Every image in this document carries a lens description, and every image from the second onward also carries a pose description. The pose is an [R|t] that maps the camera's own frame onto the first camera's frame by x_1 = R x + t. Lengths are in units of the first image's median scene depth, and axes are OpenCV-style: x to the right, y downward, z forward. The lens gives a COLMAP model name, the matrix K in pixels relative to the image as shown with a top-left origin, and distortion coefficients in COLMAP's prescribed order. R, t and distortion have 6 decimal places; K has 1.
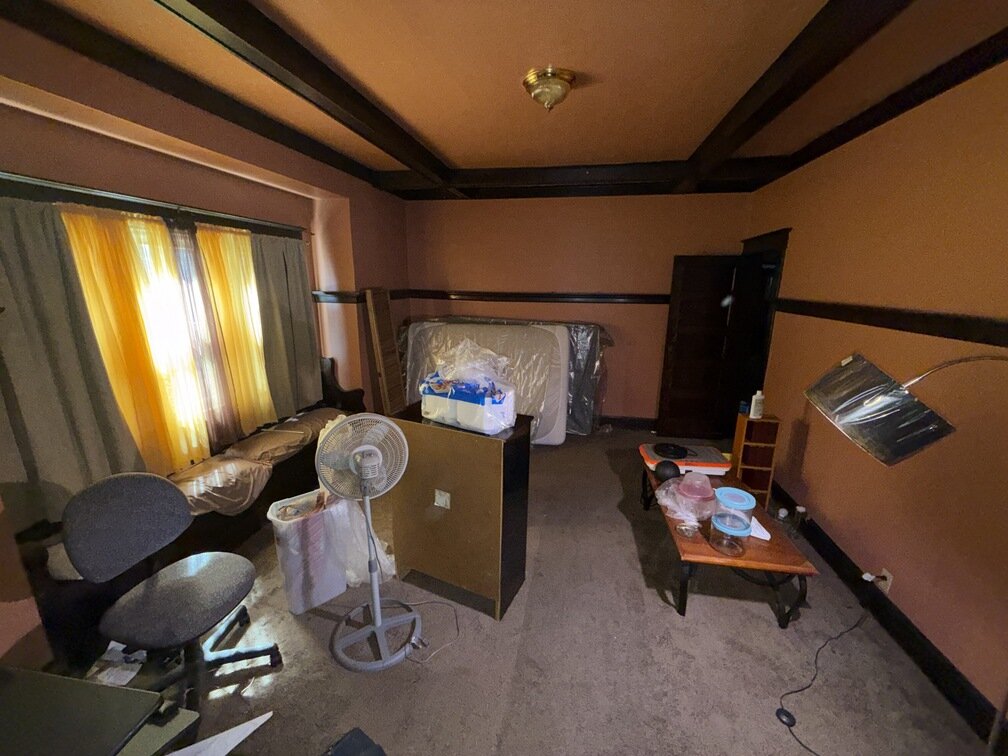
lens RADIAL K [[399.9, 0, 506.0], [0, 399.9, 380.3], [0, 0, 1]] dist [-0.001148, 0.000133]
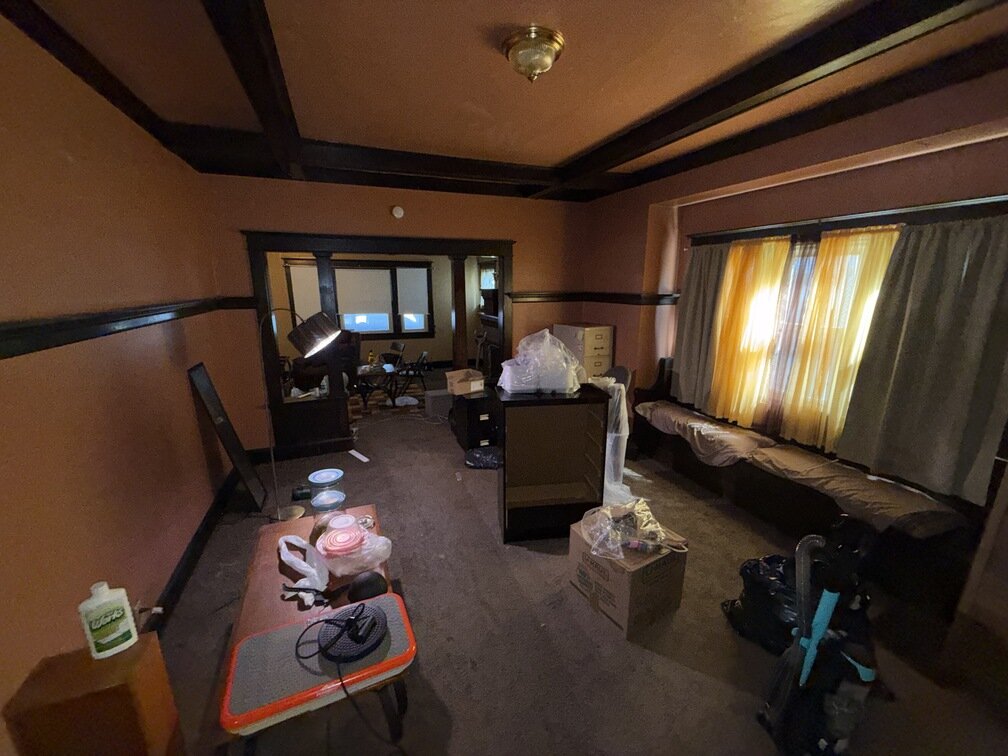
lens RADIAL K [[399.9, 0, 504.8], [0, 399.9, 380.9], [0, 0, 1]] dist [-0.001148, 0.000133]
pose [[-0.844774, 0.130750, -0.518904, 0.502317], [-0.129539, 0.890884, 0.435367, -0.369131], [0.519208, 0.435005, -0.735659, 1.413844]]
